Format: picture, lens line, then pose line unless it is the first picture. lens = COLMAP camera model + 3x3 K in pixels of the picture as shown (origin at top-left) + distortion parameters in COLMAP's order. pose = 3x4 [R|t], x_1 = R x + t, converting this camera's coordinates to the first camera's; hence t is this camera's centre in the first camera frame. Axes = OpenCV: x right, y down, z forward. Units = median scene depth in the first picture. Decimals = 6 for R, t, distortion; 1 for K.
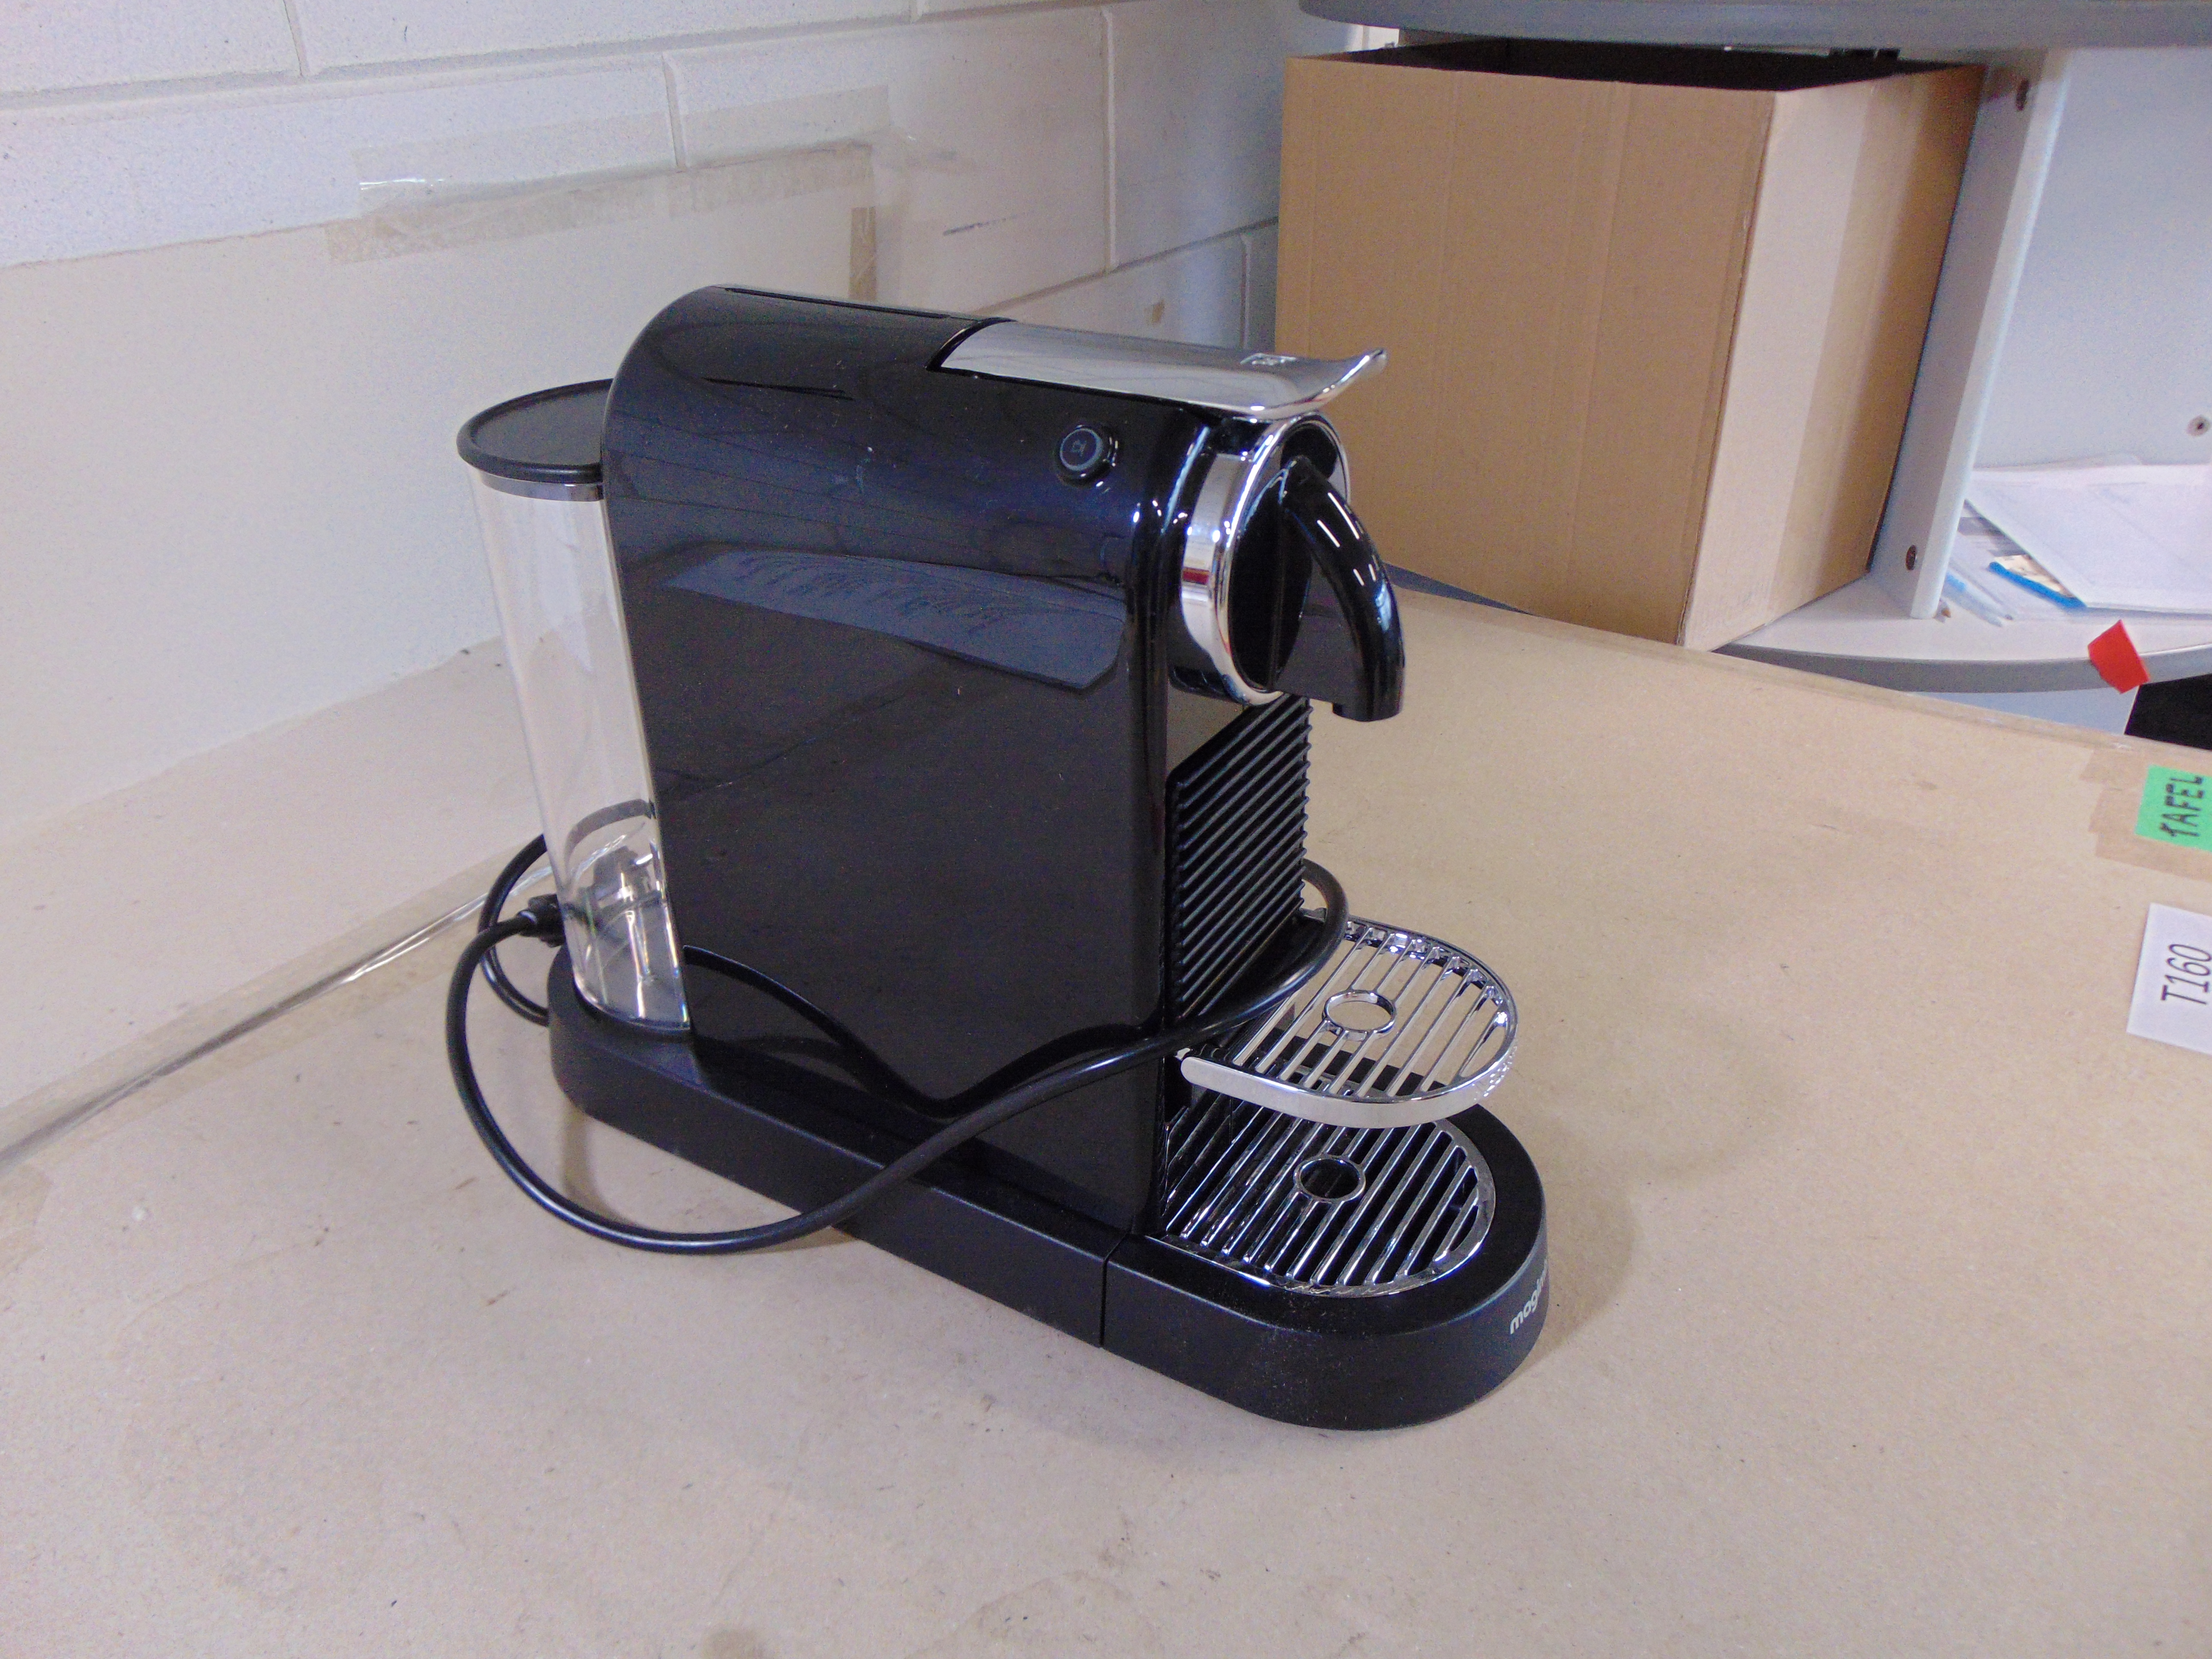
lens RADIAL K [[1625.1, 0, 1101.8], [0, 1625.1, 837.2], [0, 0, 1]] dist [-0.053671, 0.071671]
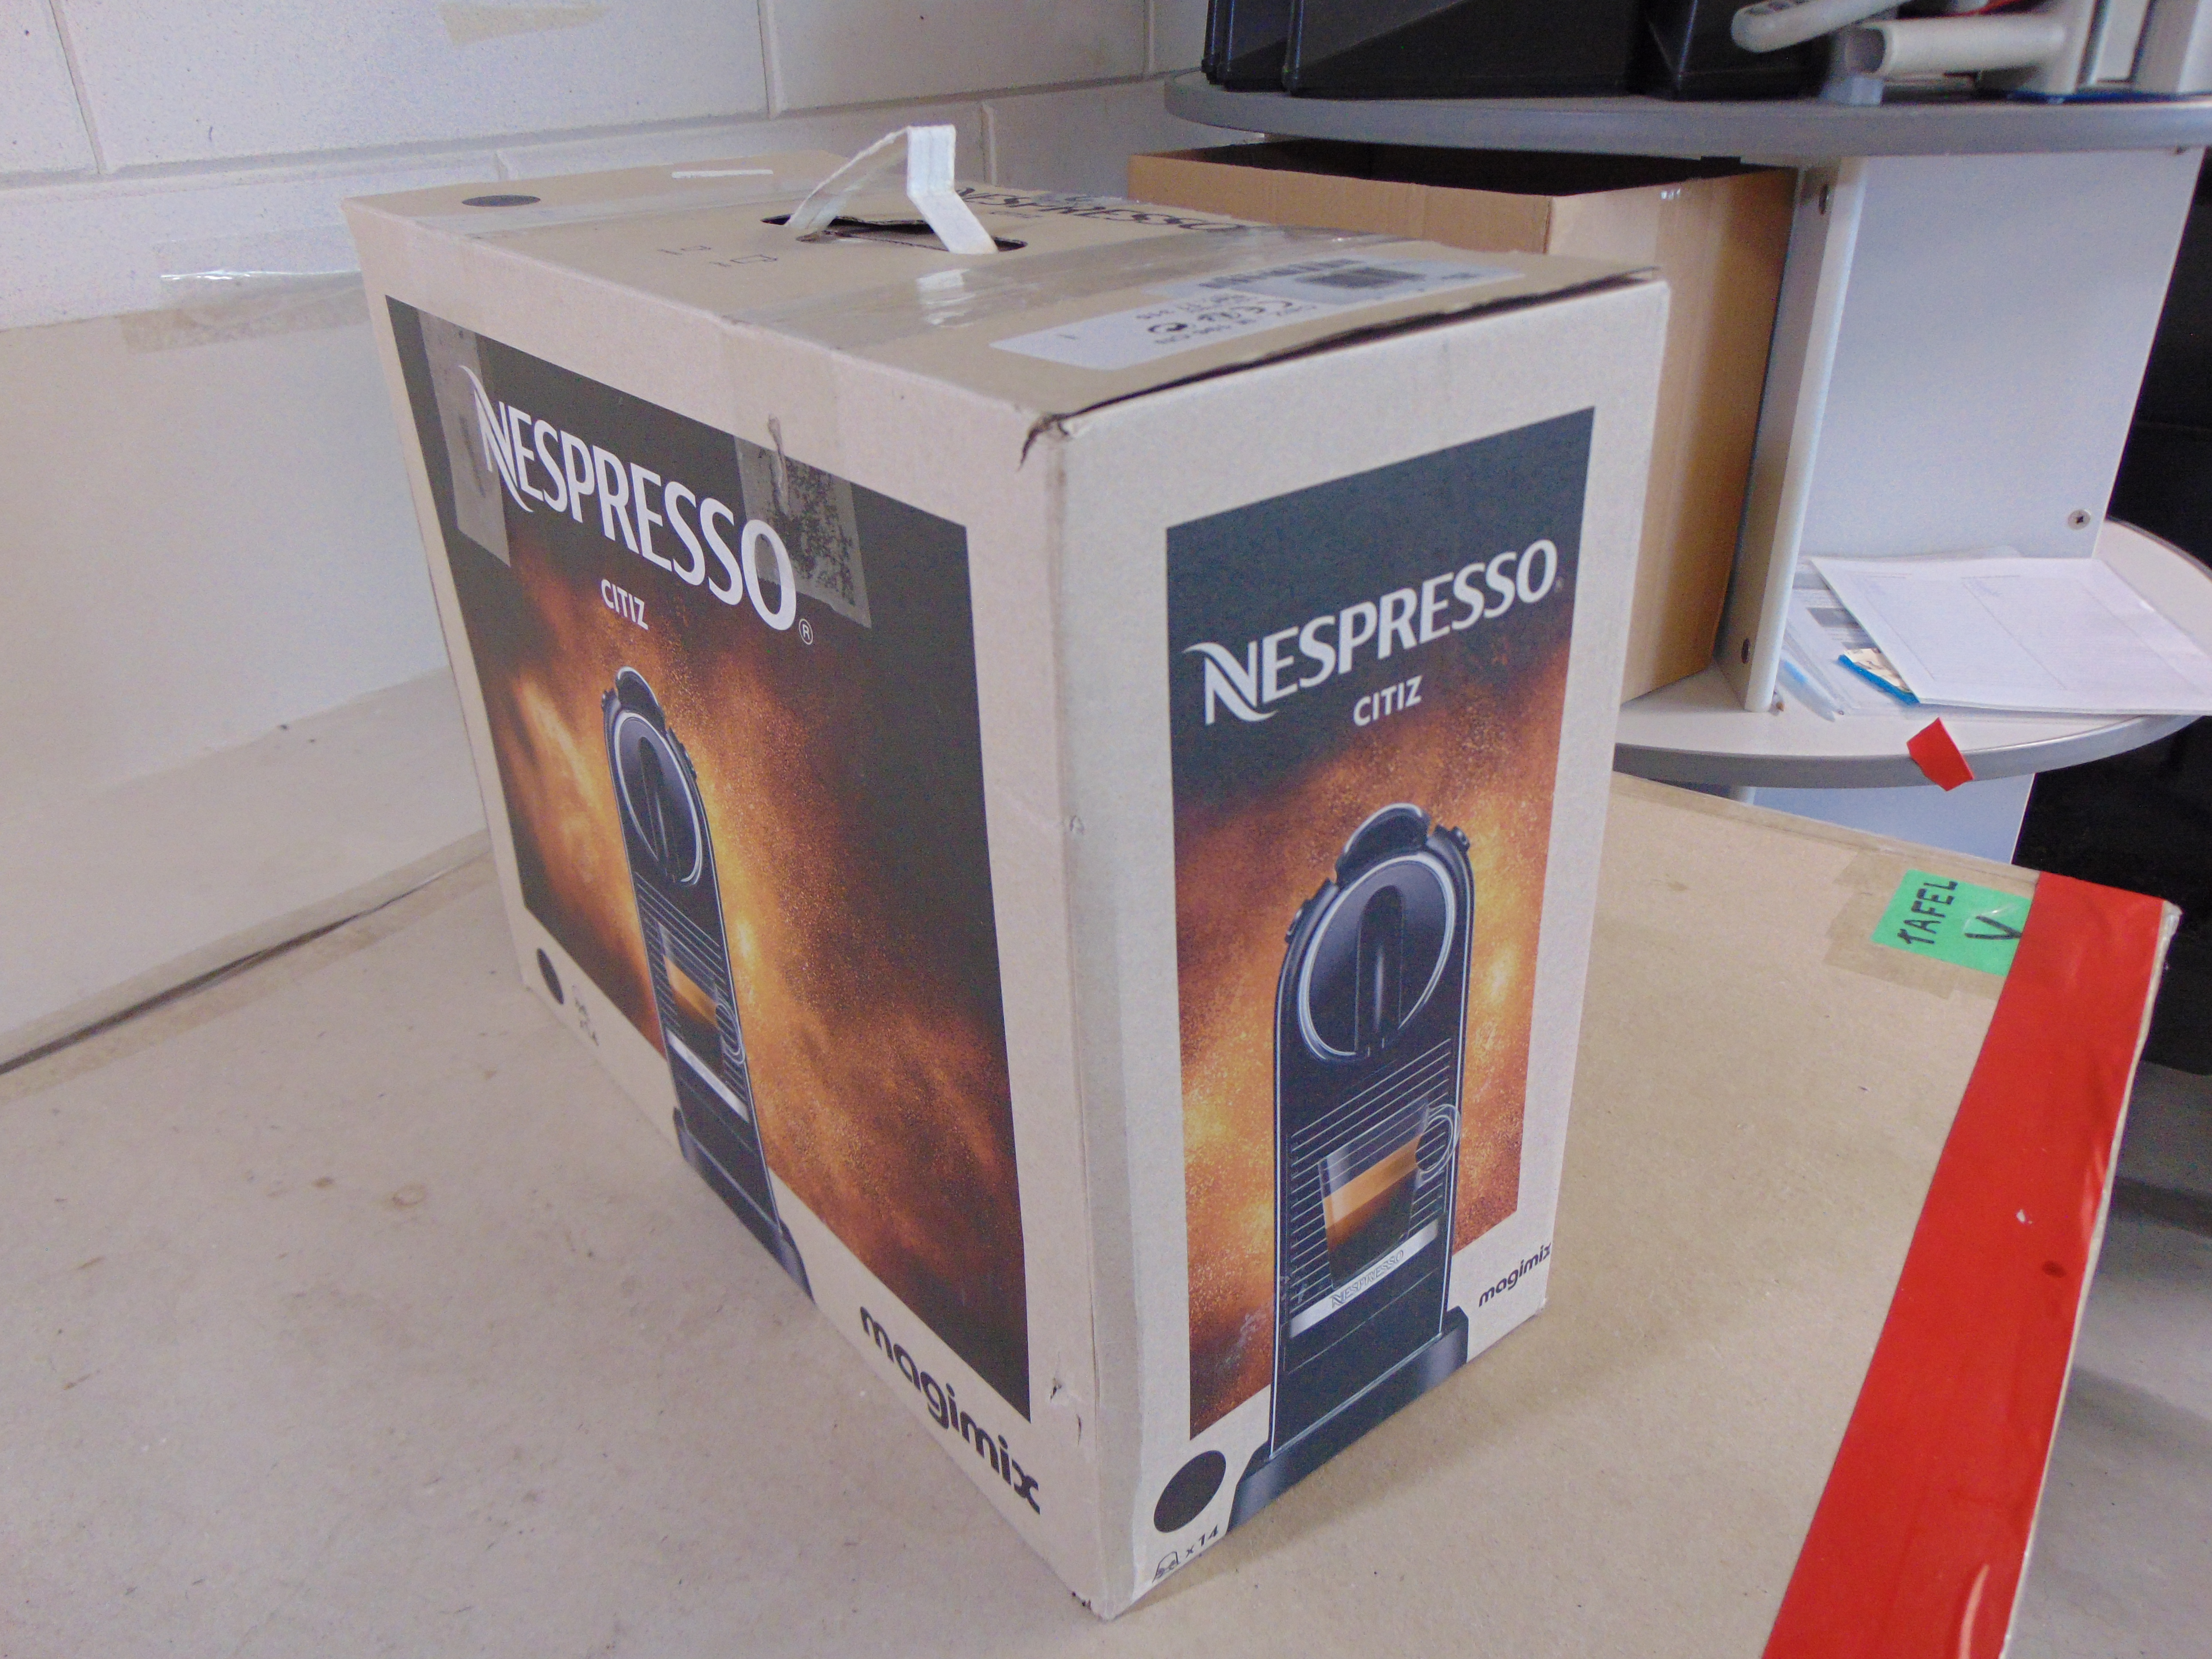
lens RADIAL K [[1624.2, 0, 1119.8], [0, 1624.2, 829.9], [0, 0, 1]] dist [-0.023075, 0.038998]
pose [[0.999467, 0.016209, -0.028336, 0.164679], [-0.017417, 0.998927, -0.042921, -0.014979], [0.027610, 0.043392, 0.998677, -0.006092]]
